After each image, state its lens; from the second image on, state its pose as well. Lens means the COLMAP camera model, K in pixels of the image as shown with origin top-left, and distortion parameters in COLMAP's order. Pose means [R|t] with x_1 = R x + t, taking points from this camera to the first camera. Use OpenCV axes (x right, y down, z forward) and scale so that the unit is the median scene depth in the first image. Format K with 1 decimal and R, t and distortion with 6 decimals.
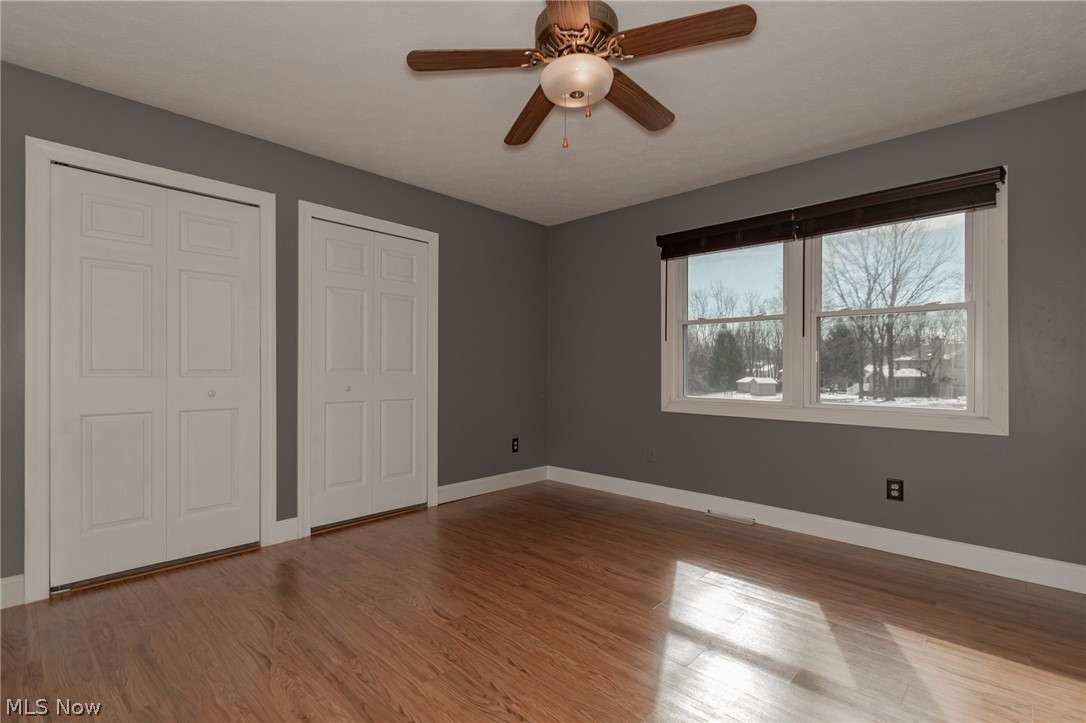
lens RADIAL K [[505.7, 0, 538.6], [0, 505.7, 372.9], [0, 0, 1]] dist [0.000298, -0.000252]
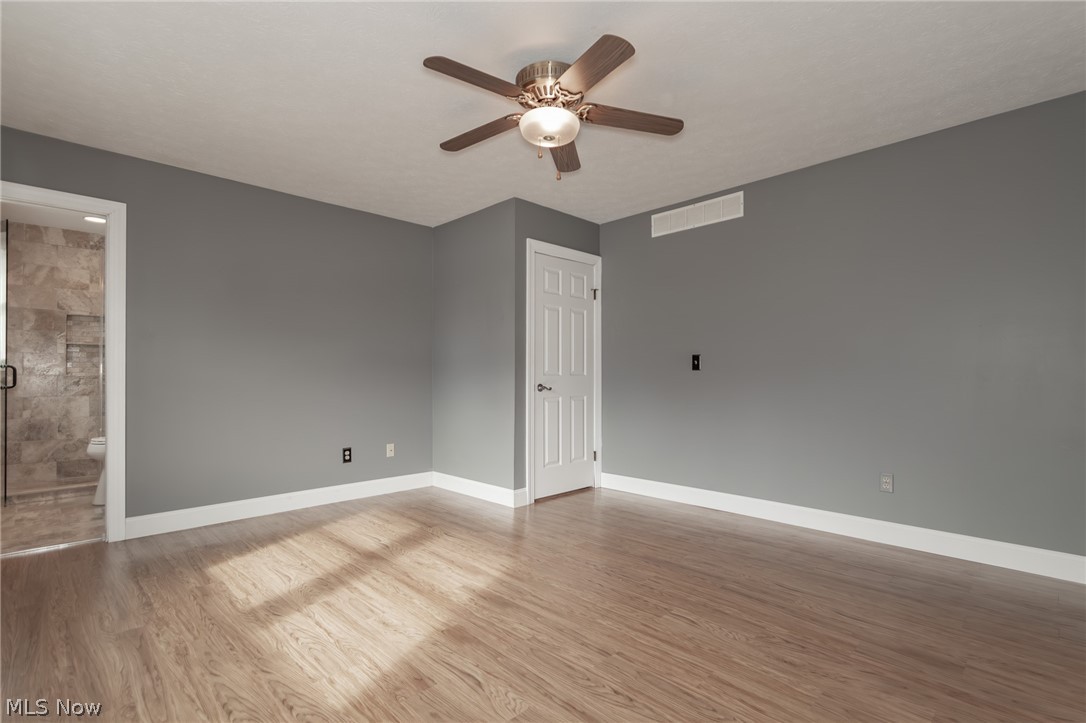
lens RADIAL K [[506.6, 0, 548.5], [0, 506.6, 374.2], [0, 0, 1]] dist [0.000783, -0.008521]
pose [[-0.999742, -0.002238, 0.022596, 0.041174], [-0.002213, 0.999997, 0.001113, 0.009778], [-0.022598, 0.001063, -0.999744, 1.810624]]
